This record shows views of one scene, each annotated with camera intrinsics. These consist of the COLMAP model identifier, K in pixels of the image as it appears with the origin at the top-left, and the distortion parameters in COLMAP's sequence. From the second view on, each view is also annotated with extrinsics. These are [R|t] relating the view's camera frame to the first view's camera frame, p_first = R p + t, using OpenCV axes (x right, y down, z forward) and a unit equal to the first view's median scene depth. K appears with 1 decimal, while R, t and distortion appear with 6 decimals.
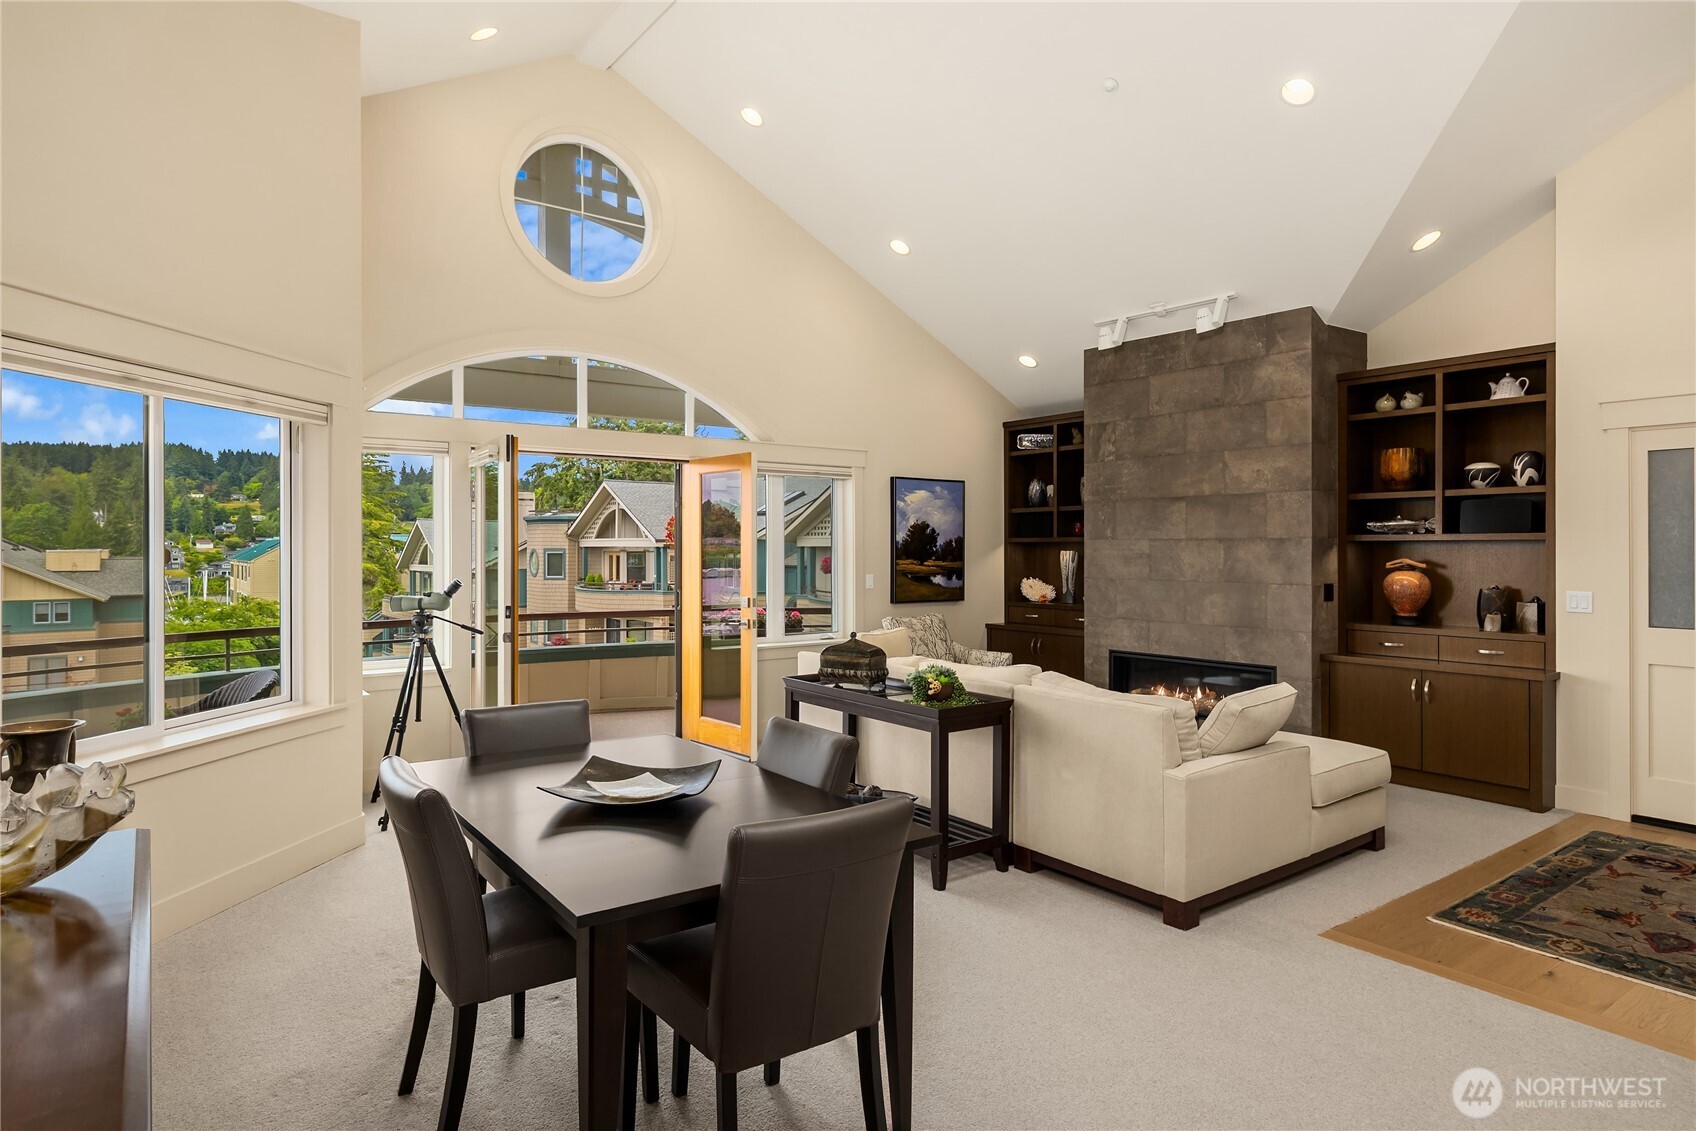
lens RADIAL K [[961.3, 0, 829.0], [0, 961.3, 530.7], [0, 0, 1]] dist [0.007164, -0.000593]
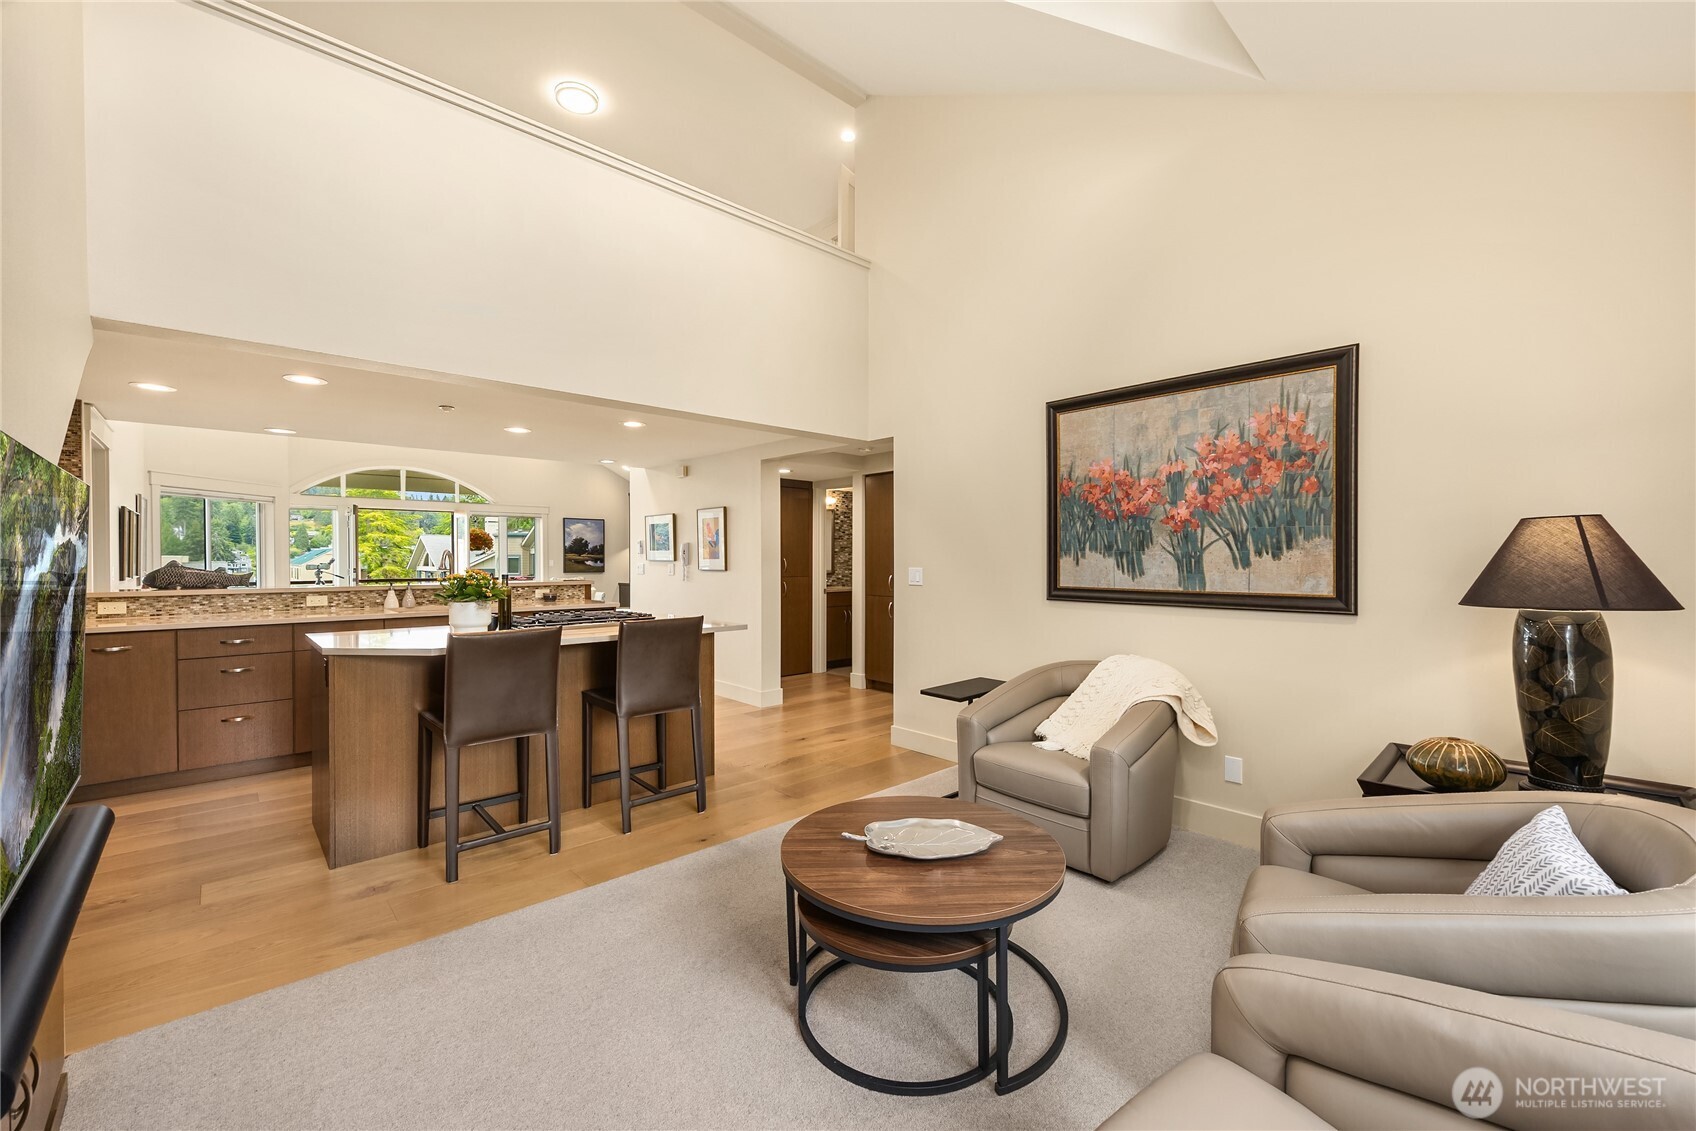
lens RADIAL K [[690.1, 0, 839.7], [0, 690.1, 558.6], [0, 0, 1]] dist [-0.000423, 0.000191]
pose [[0.993274, -0.000168, 0.115791, 0.608441], [-0.002226, 0.999786, 0.020547, 0.006895], [-0.115770, -0.020666, 0.993061, -0.825121]]
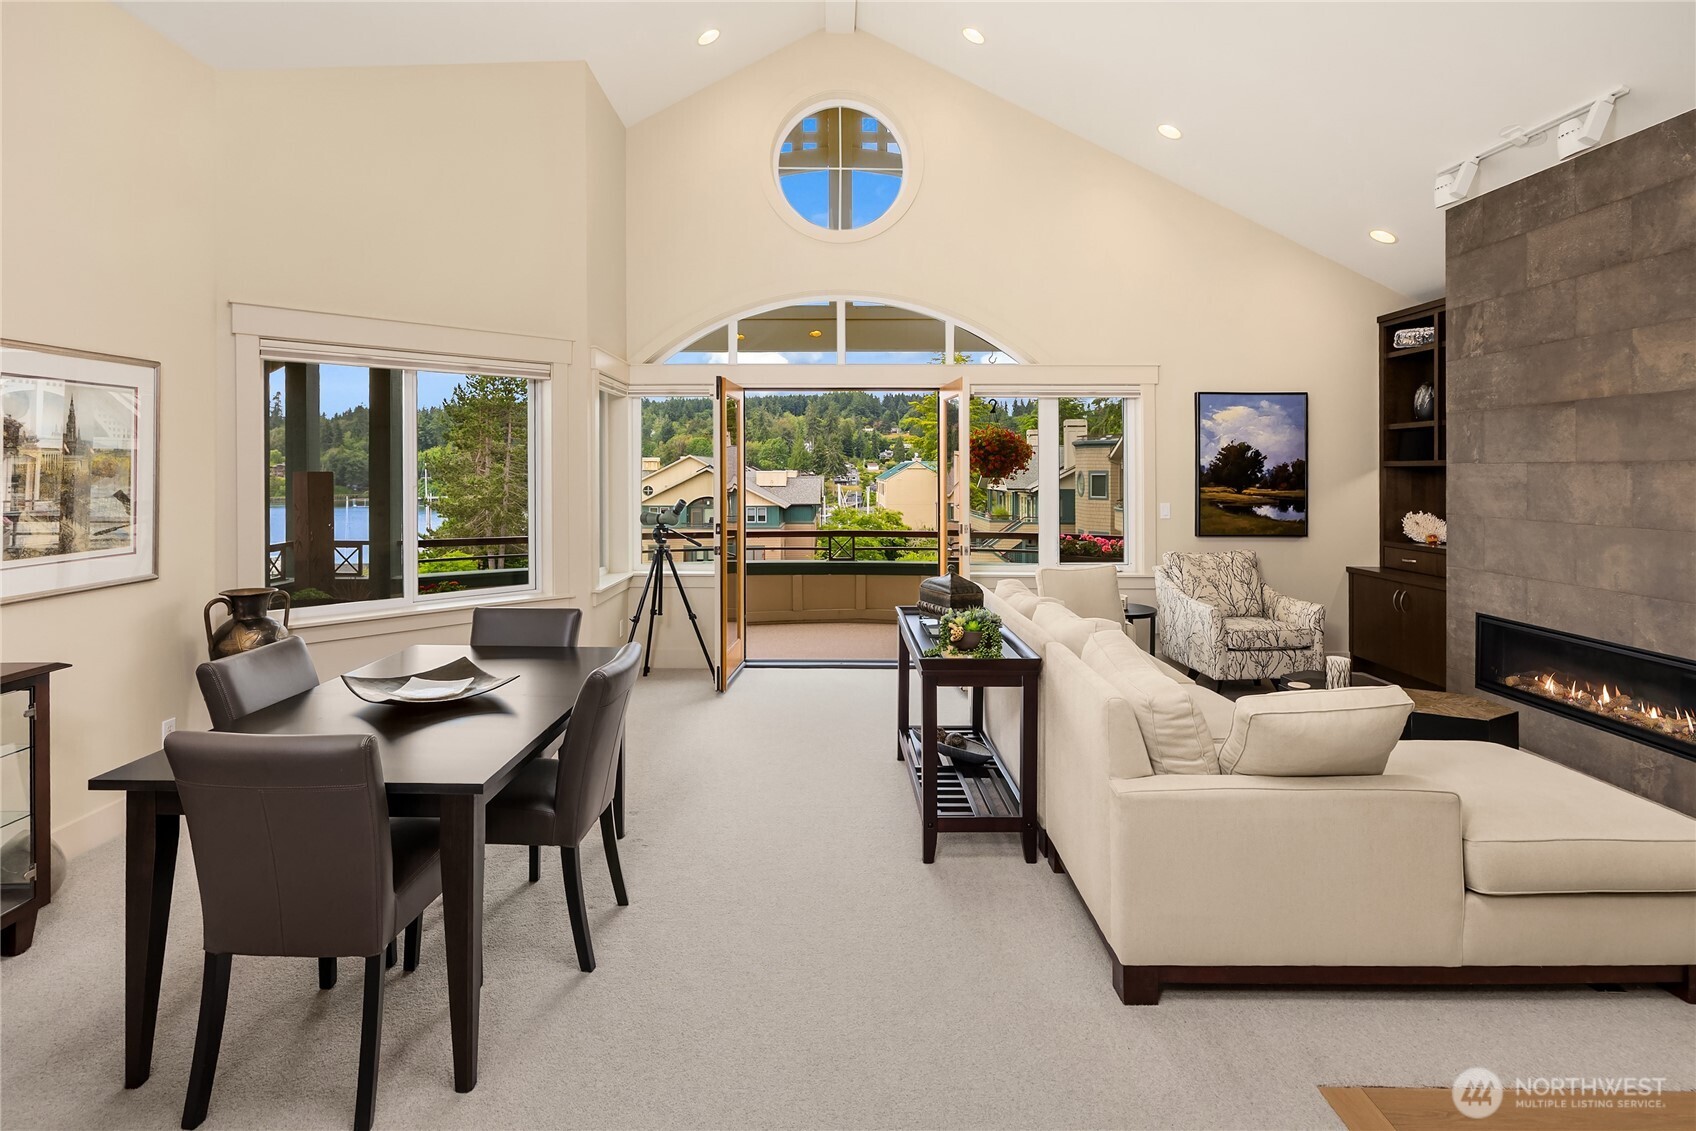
lens RADIAL K [[873.9, 0, 823.4], [0, 873.9, 457.0], [0, 0, 1]] dist [0.006263, 0.001395]
pose [[0.804712, -0.007871, -0.593613, 0.305367], [0.009914, 0.999951, 0.000181, -0.000526], [0.593583, -0.006031, 0.804750, 0.174540]]
